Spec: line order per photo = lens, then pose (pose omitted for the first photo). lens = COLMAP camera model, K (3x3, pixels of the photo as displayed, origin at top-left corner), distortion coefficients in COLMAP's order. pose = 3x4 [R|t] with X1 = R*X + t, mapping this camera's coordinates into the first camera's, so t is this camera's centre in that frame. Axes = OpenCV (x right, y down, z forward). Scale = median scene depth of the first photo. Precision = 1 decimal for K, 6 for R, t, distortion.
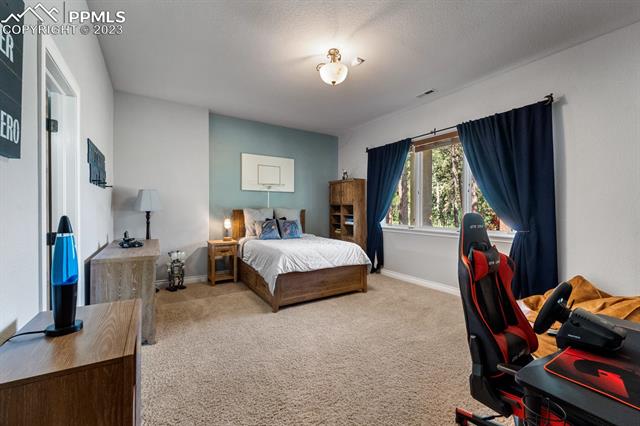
lens RADIAL K [[260.9, 0, 310.6], [0, 260.9, 211.9], [0, 0, 1]] dist [-0.002924, -0.000272]
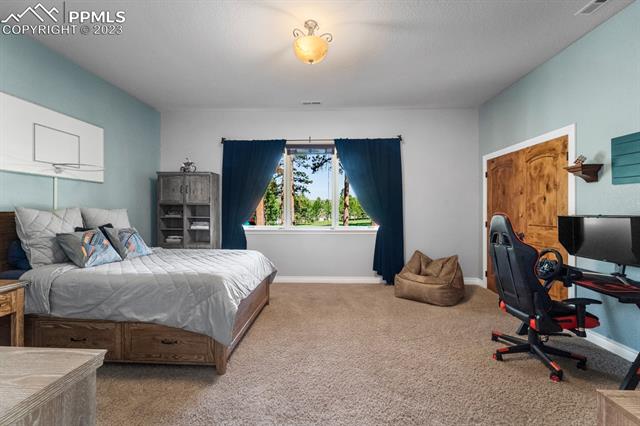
lens RADIAL K [[260.9, 0, 319.1], [0, 260.9, 209.3], [0, 0, 1]] dist [-0.002924, -0.000272]
pose [[0.563573, -0.000578, 0.826066, -0.311800], [0.009223, 0.999942, -0.005593, -0.004746], [-0.826015, 0.010771, 0.563545, 0.262027]]
